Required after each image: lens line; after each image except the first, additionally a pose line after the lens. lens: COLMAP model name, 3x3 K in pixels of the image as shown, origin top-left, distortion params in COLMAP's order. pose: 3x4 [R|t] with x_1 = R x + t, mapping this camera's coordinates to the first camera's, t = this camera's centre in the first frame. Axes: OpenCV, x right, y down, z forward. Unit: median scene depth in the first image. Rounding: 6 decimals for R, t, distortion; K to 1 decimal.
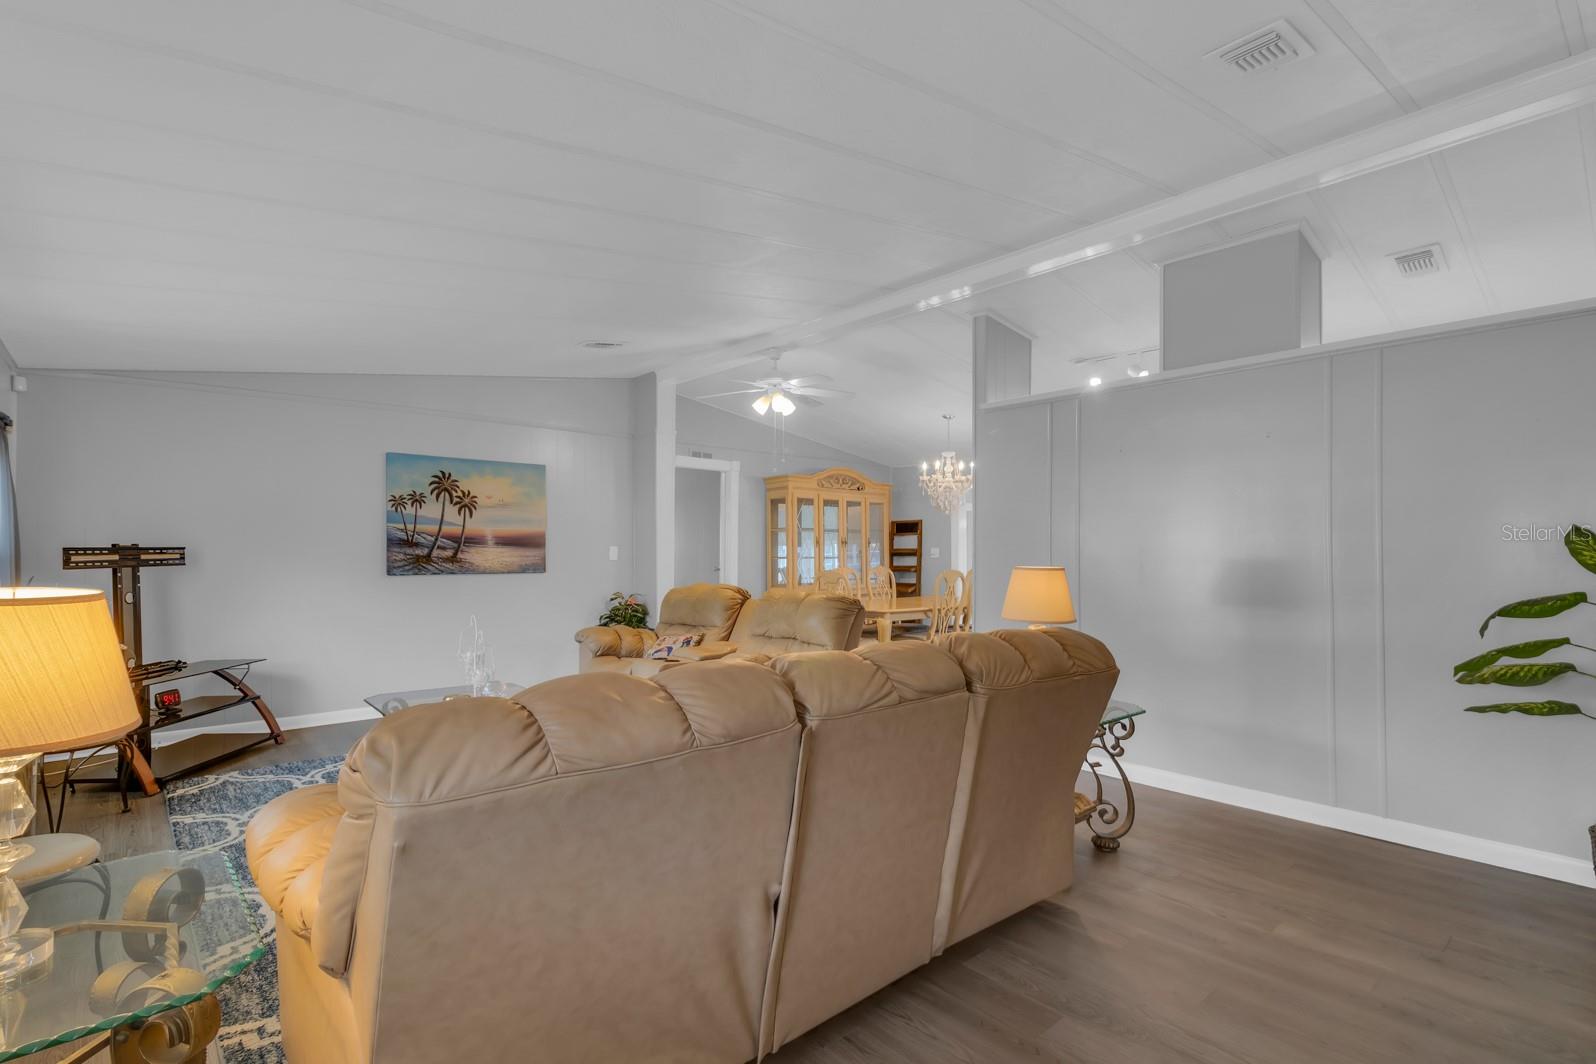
lens RADIAL K [[761.4, 0, 805.3], [0, 761.4, 524.1], [0, 0, 1]] dist [0.002915, 0.000644]
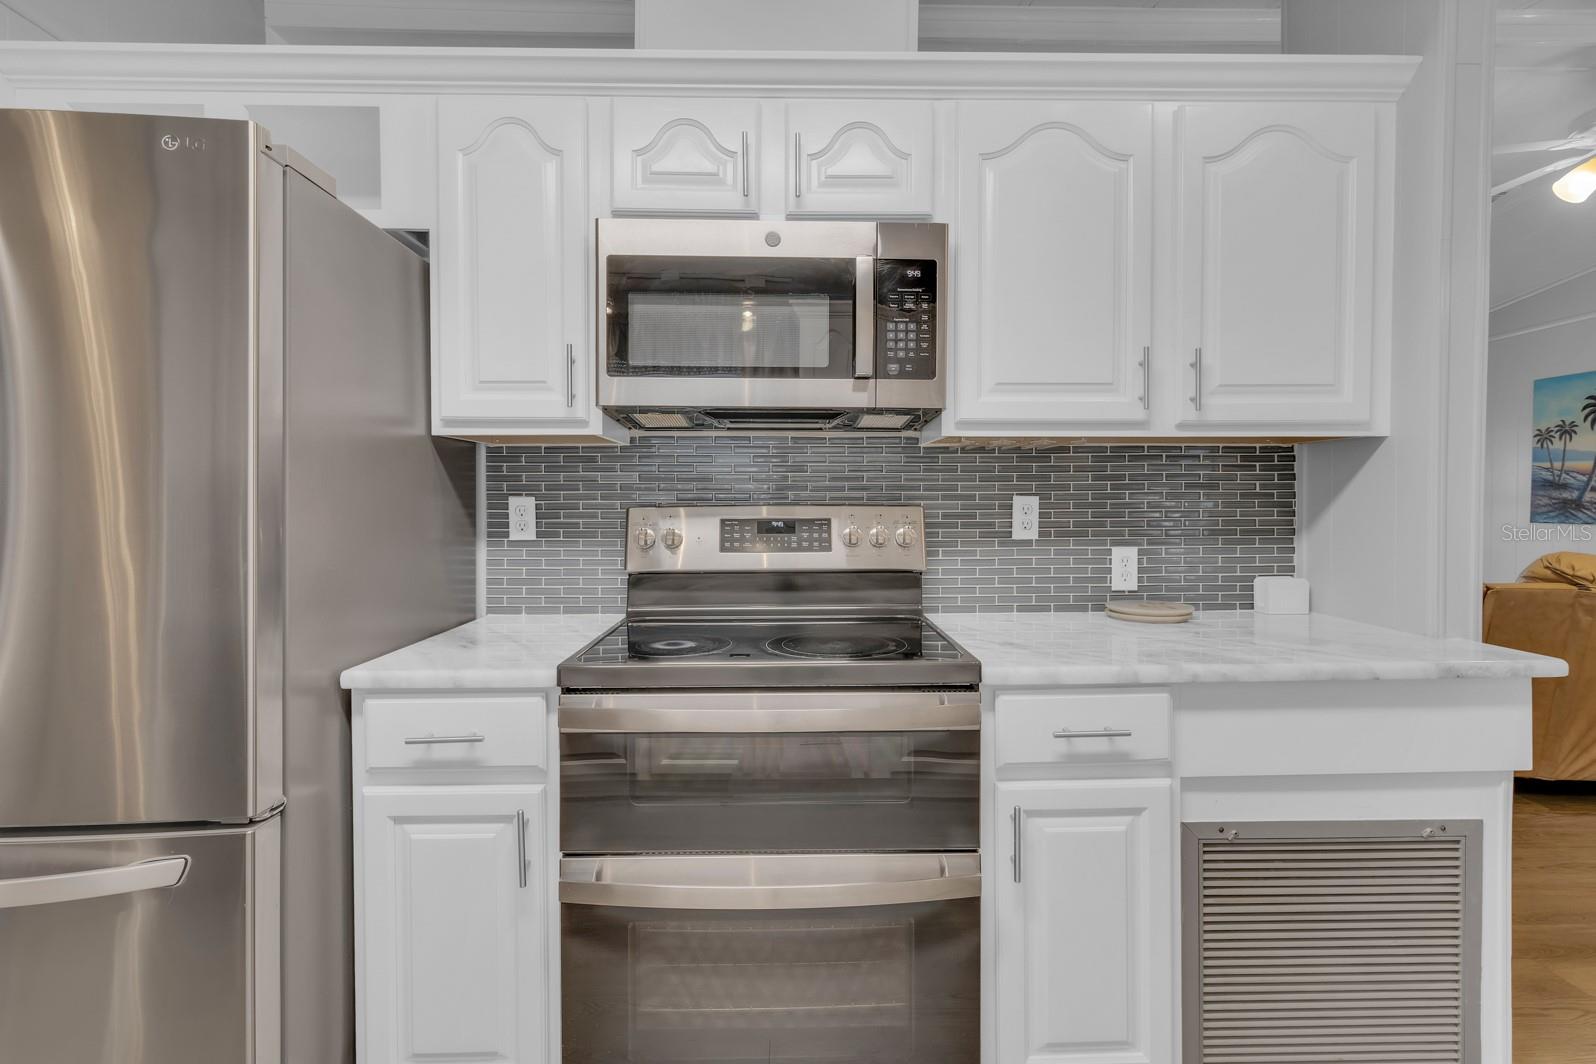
lens RADIAL K [[749.5, 0, 795.5], [0, 749.5, 516.4], [0, 0, 1]] dist [0.004290, 0.000285]
pose [[-0.653223, 0.014382, -0.757029, 0.625415], [0.025033, 0.999683, -0.002608, 0.040067], [0.756752, -0.020654, -0.653376, 0.890245]]
